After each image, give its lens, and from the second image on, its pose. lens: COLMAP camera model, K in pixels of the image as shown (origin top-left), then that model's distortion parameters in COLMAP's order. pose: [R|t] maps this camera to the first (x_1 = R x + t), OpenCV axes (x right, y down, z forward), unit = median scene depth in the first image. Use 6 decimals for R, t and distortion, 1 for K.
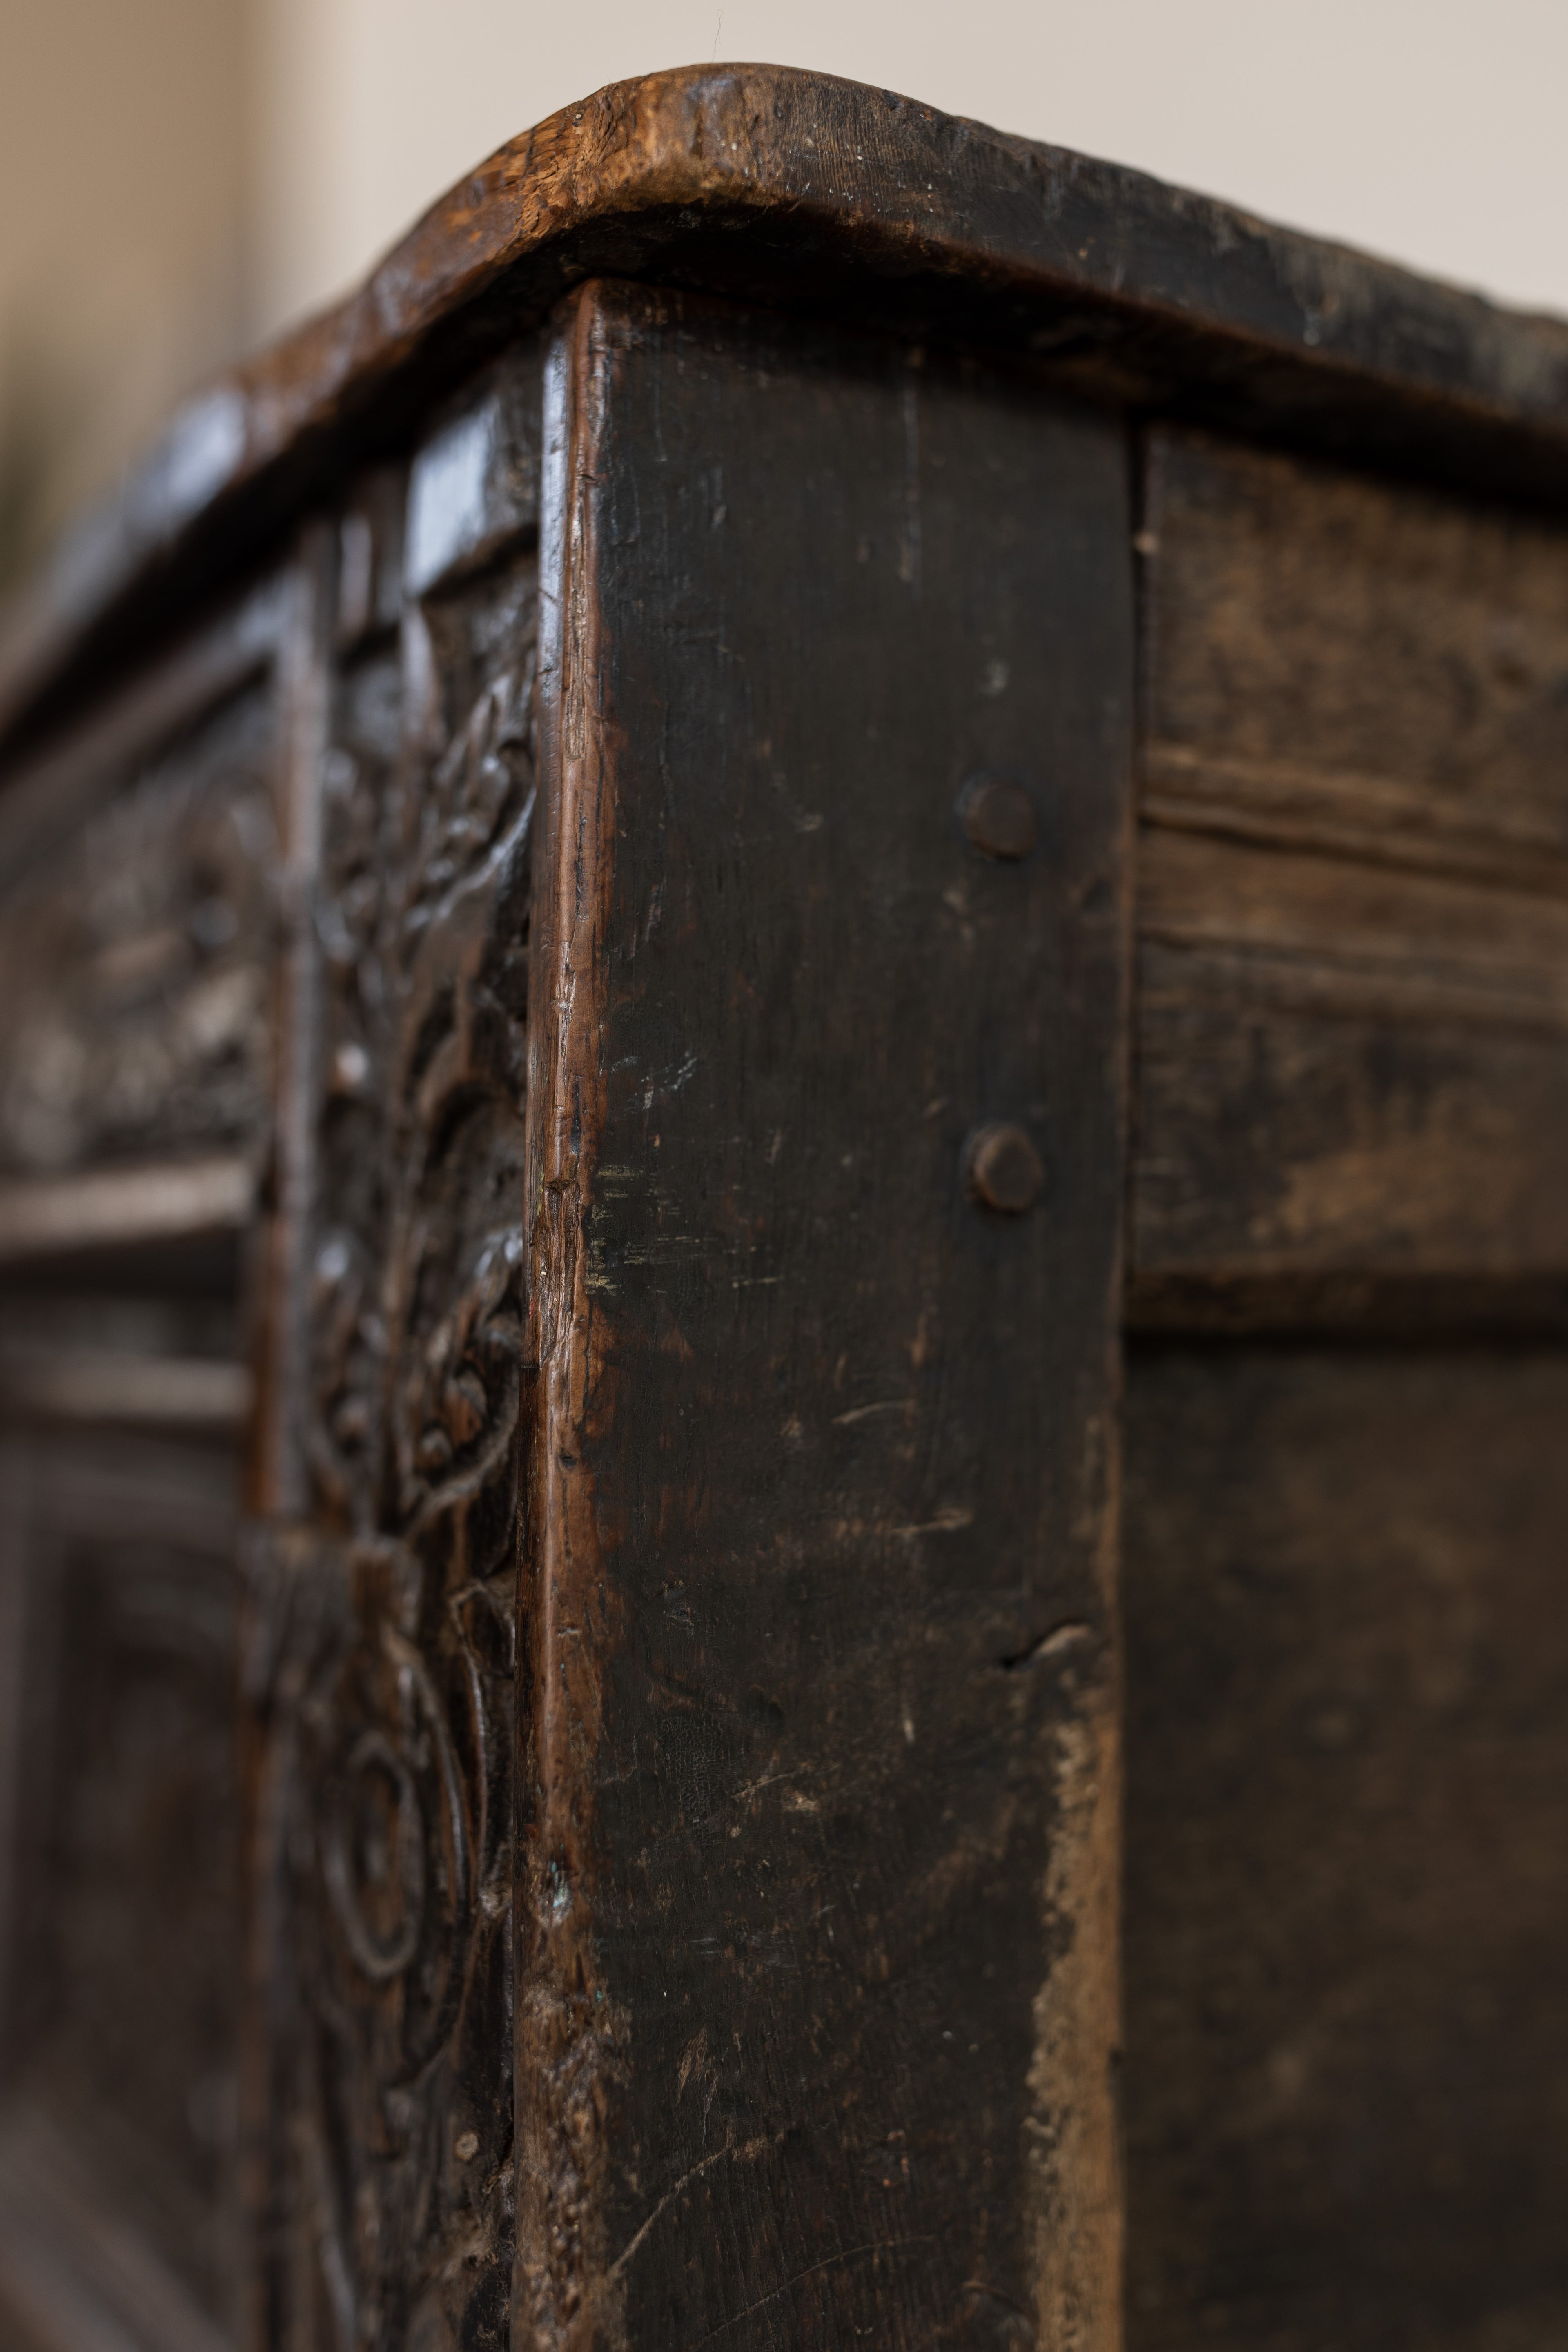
lens RADIAL K [[2297.1, 0, 782.7], [0, 2297.1, 1174.6], [0, 0, 1]] dist [0.003844, 0.000000]
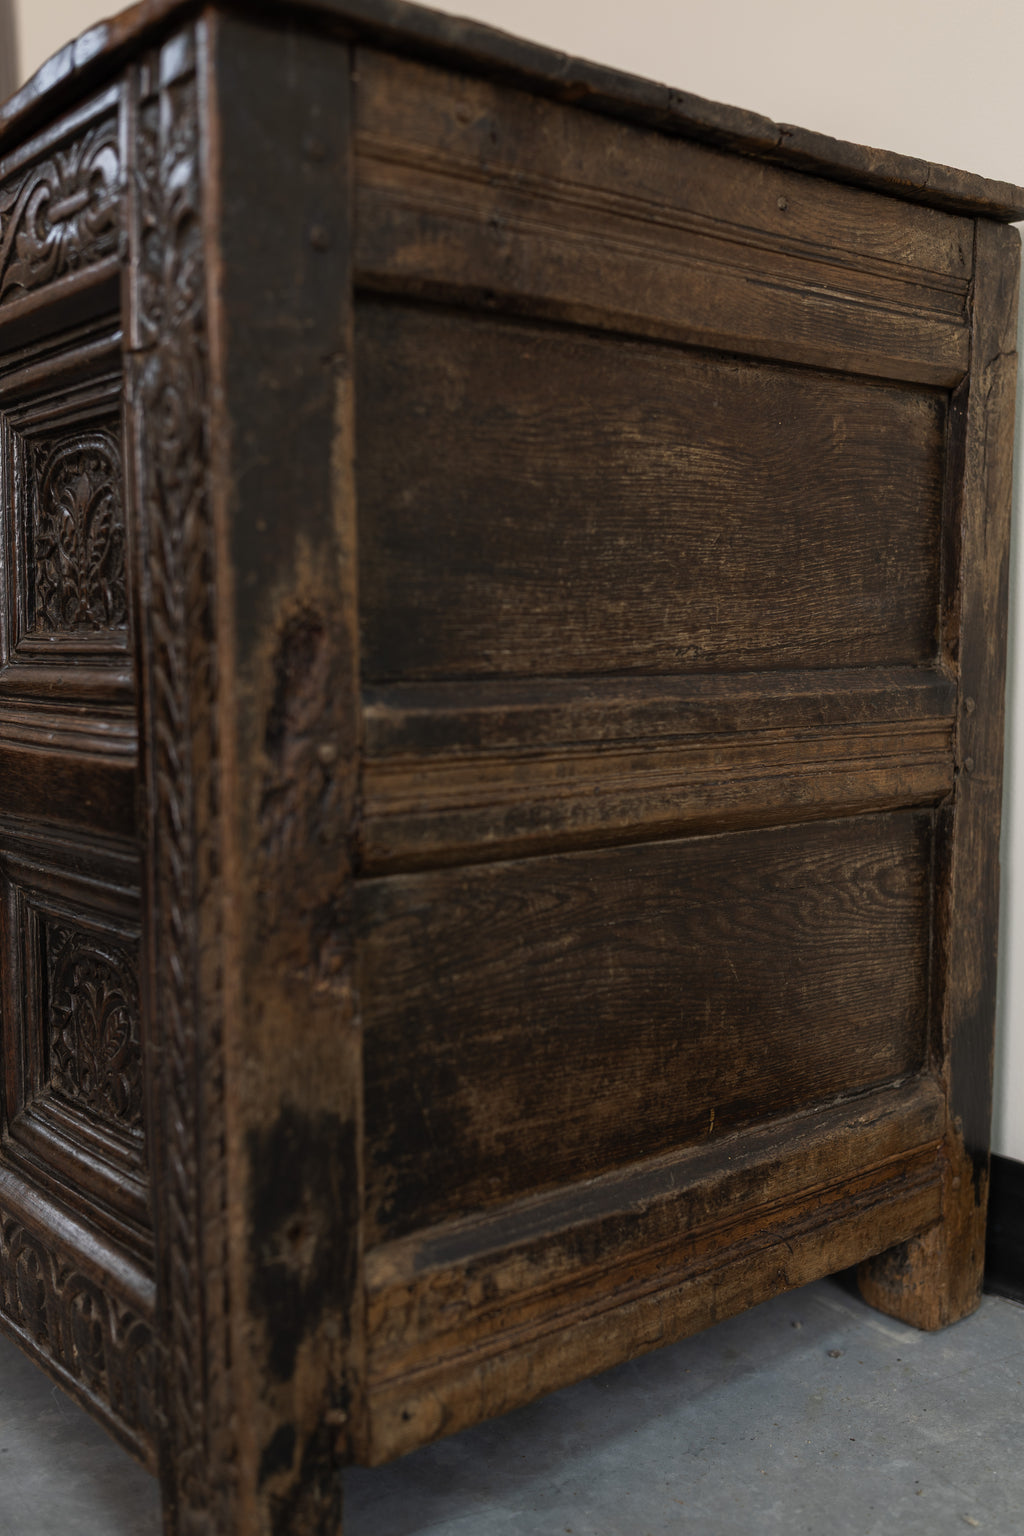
lens RADIAL K [[1500.1, 0, 512.7], [0, 1500.1, 770.0], [0, 0, 1]] dist [0.003844, 0.000000]
pose [[0.991990, -0.024985, 0.123821, 0.074252], [0.005884, 0.988319, 0.152288, 0.483746], [-0.126179, -0.150339, 0.980549, -1.652960]]
